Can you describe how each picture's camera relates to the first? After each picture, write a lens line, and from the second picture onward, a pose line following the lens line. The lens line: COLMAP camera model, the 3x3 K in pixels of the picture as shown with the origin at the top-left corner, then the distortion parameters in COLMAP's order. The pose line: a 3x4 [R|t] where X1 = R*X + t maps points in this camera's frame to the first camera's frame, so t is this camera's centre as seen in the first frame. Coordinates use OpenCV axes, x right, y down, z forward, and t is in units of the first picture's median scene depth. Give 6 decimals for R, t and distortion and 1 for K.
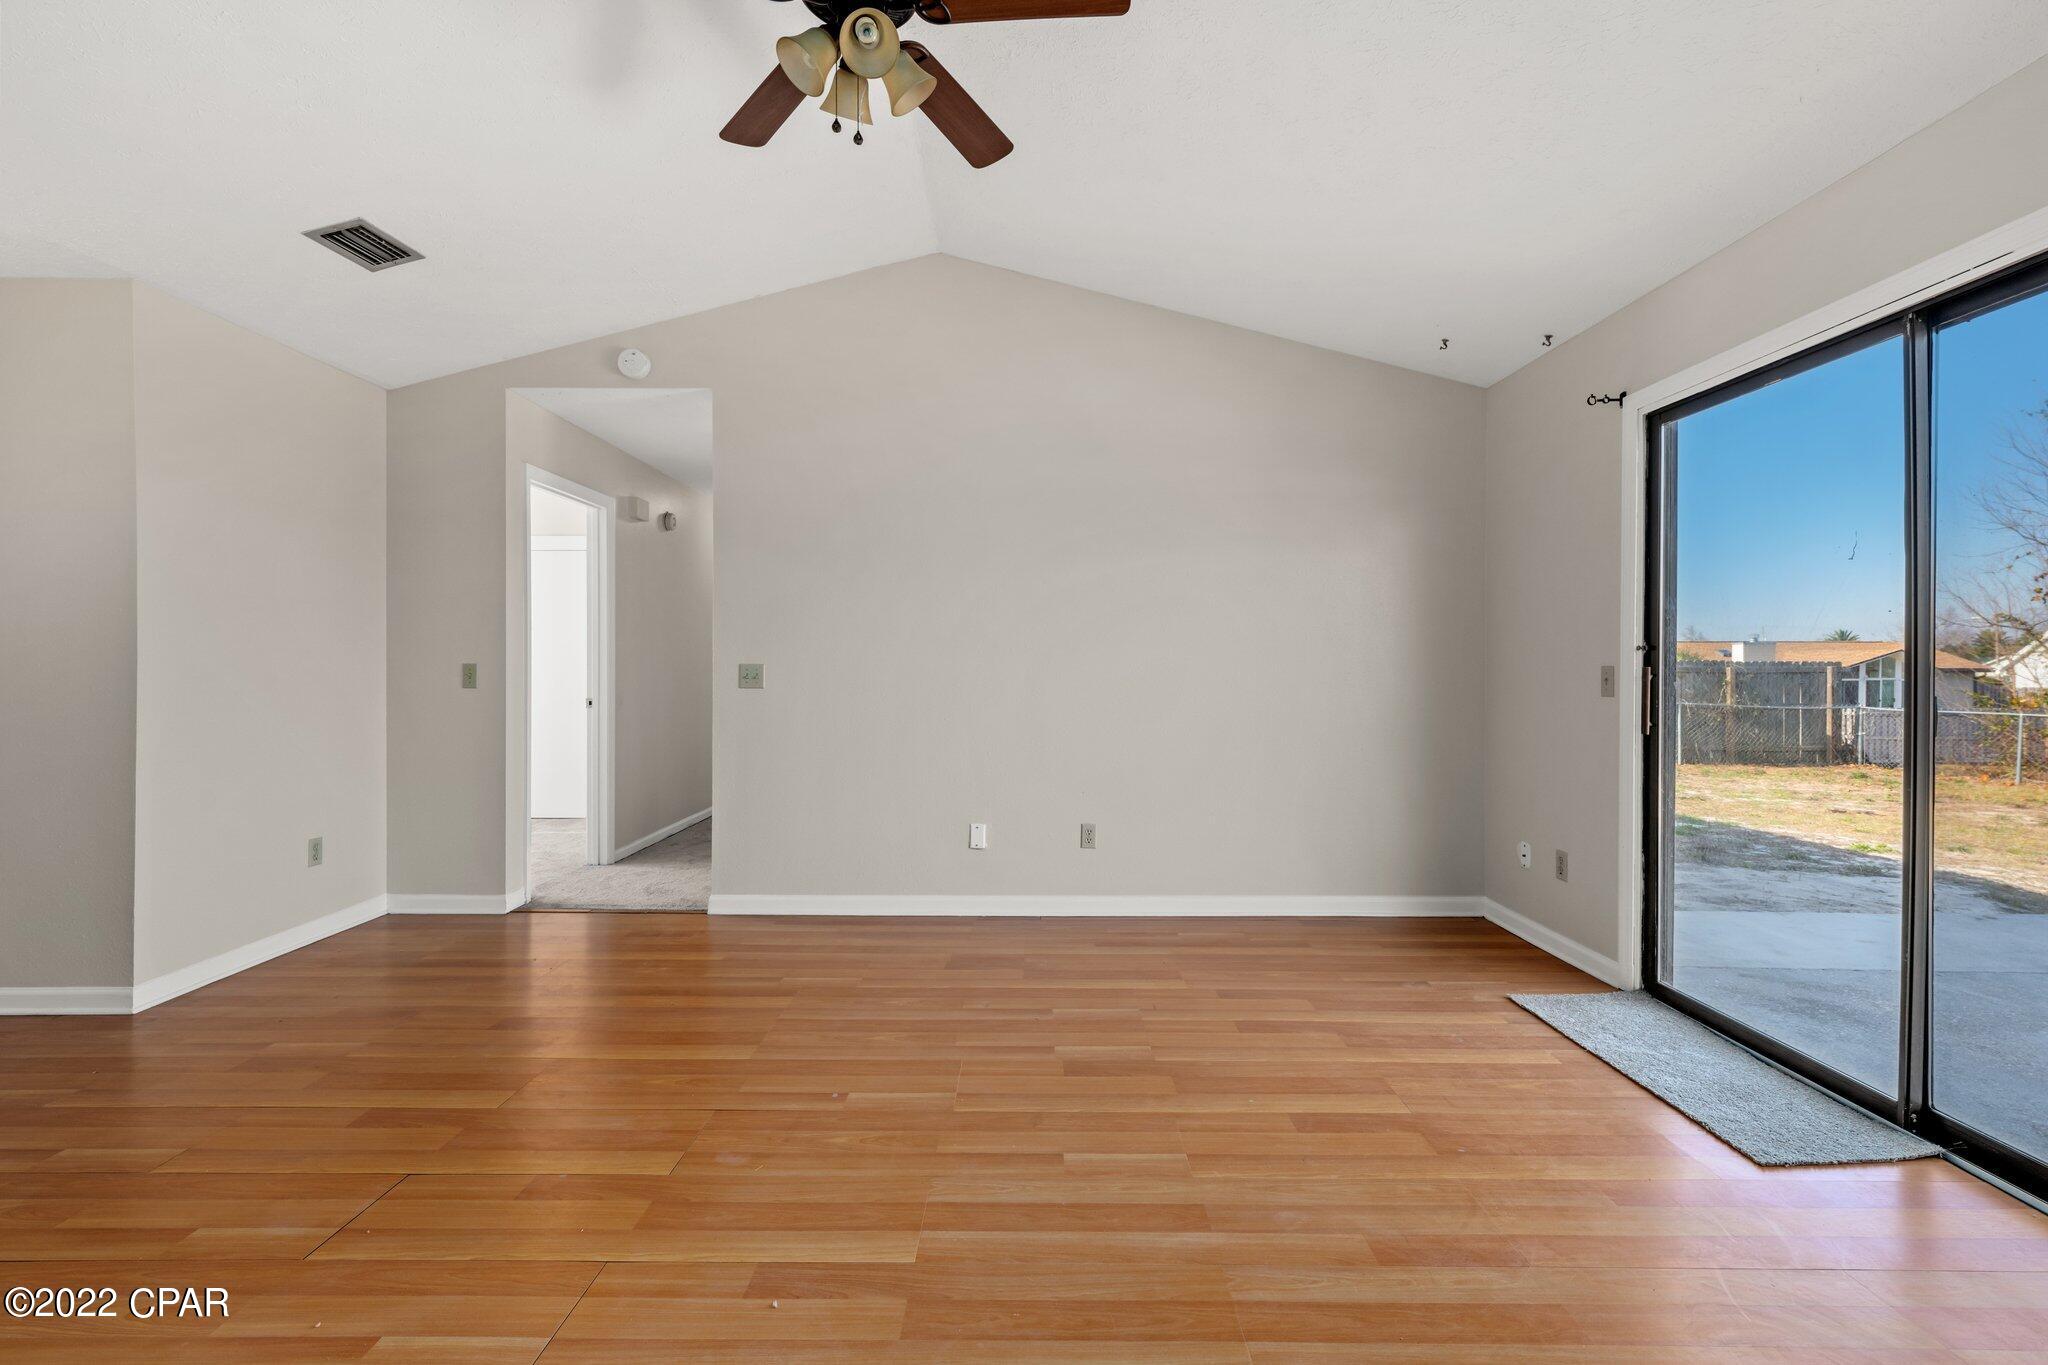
lens RADIAL K [[870.1, 0, 1038.1], [0, 870.1, 679.1], [0, 0, 1]] dist [-0.000276, 0.000124]
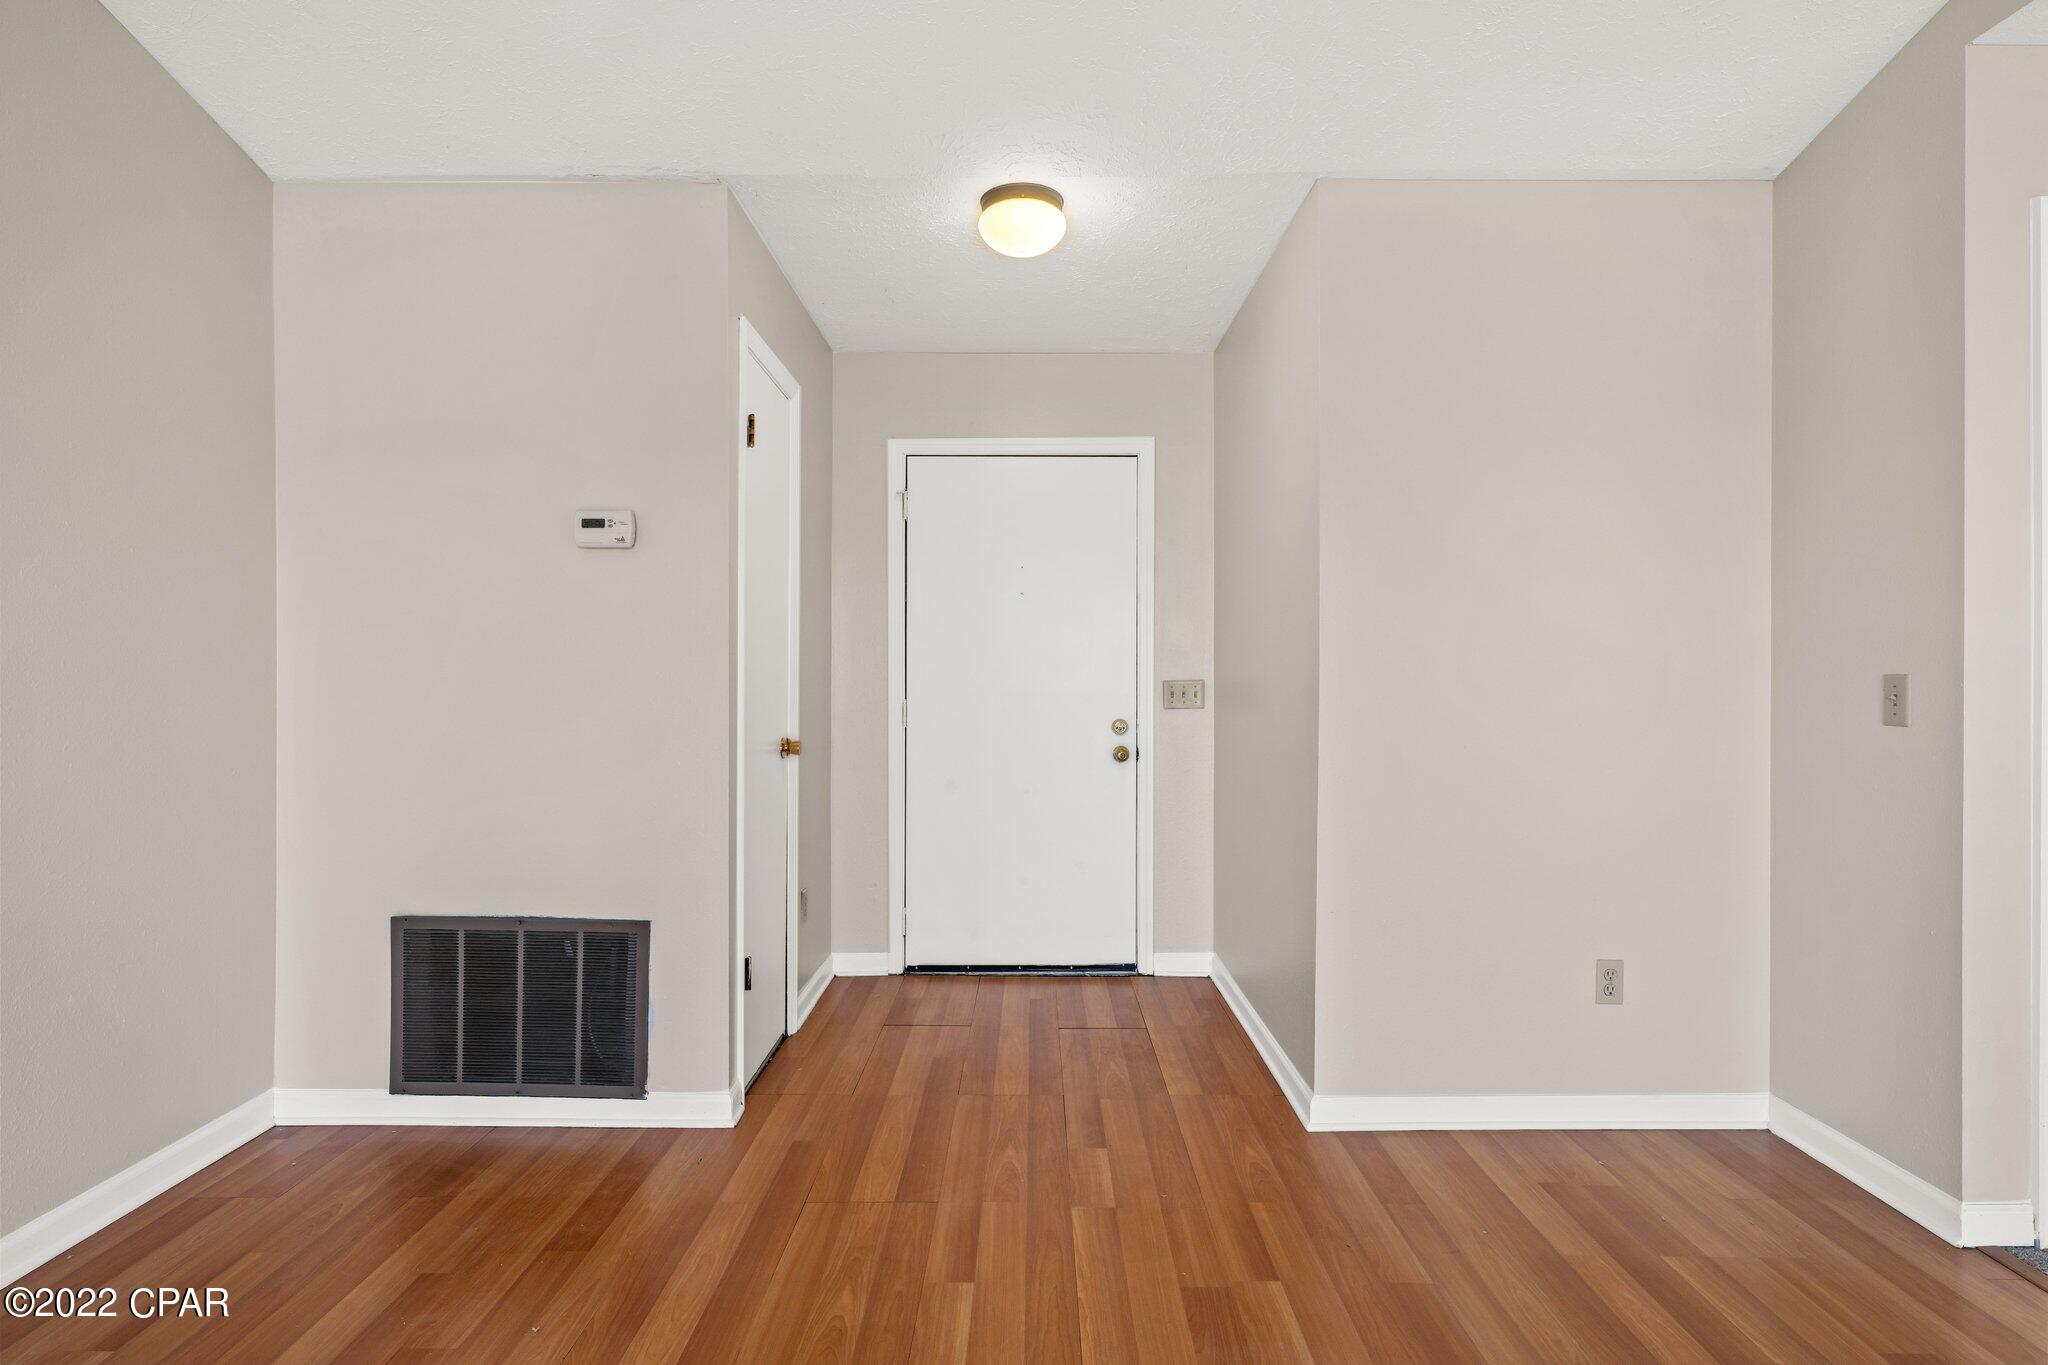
lens RADIAL K [[1037.1, 0, 1021.8], [0, 1037.1, 679.1], [0, 0, 1]] dist [0.010580, -0.001532]
pose [[-0.016728, -0.002337, -0.999857, -0.155896], [-0.012555, 0.999919, -0.002127, -0.015130], [0.999781, 0.012518, -0.016756, 1.051185]]
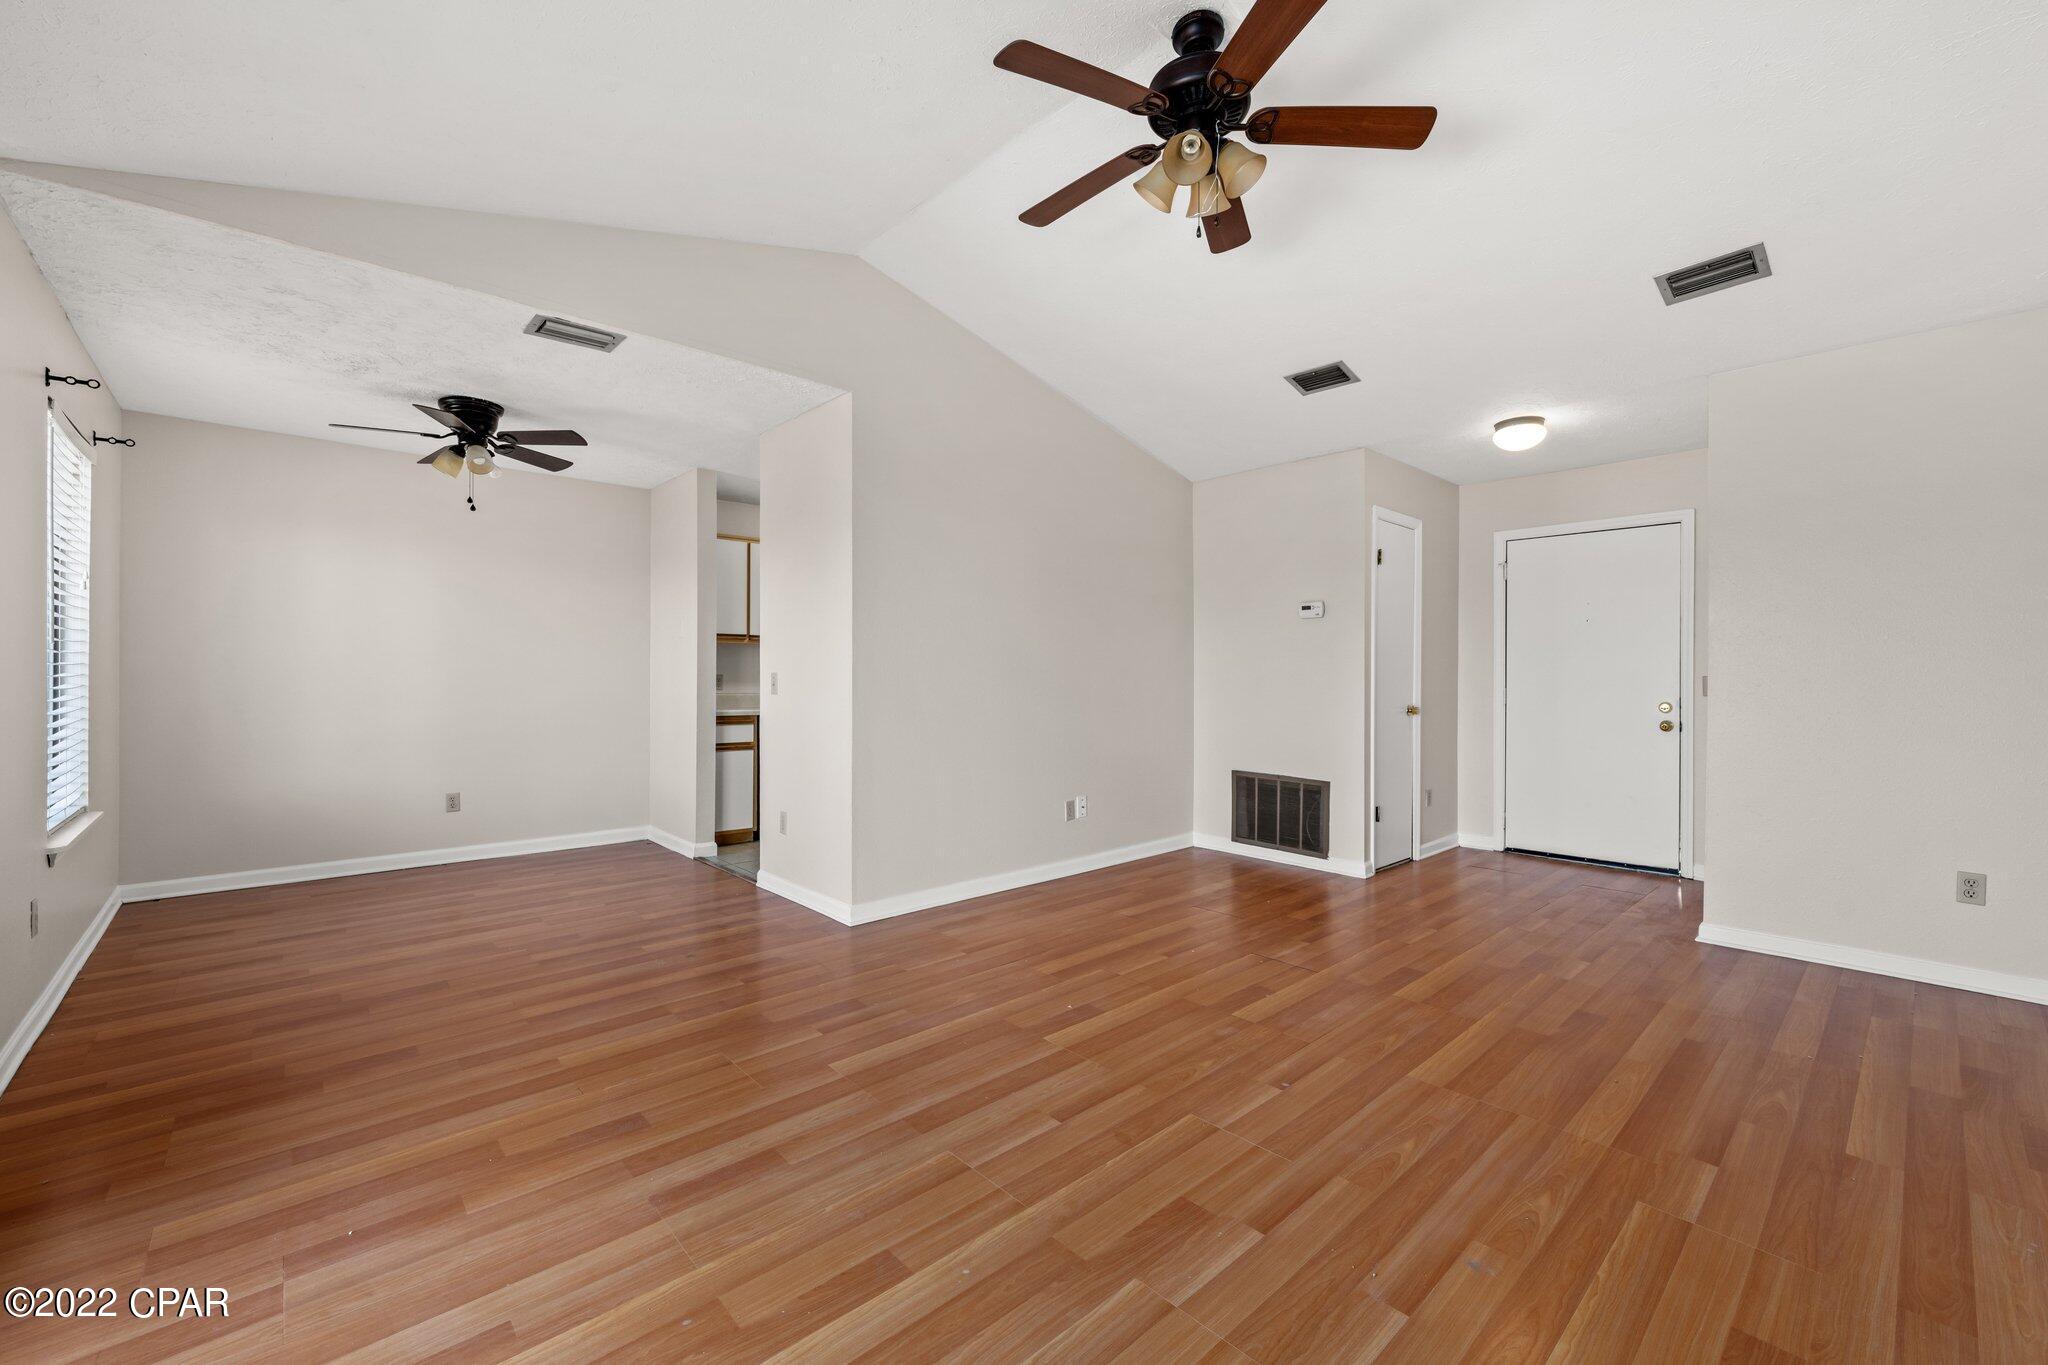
lens RADIAL K [[818.5, 0, 1035.0], [0, 818.5, 674.3], [0, 0, 1]] dist [-0.004334, -0.000006]
pose [[-0.732740, -0.003051, -0.680502, 0.736568], [-0.010971, 0.999913, 0.007330, -0.021735], [0.680420, 0.012837, -0.732710, 1.689161]]
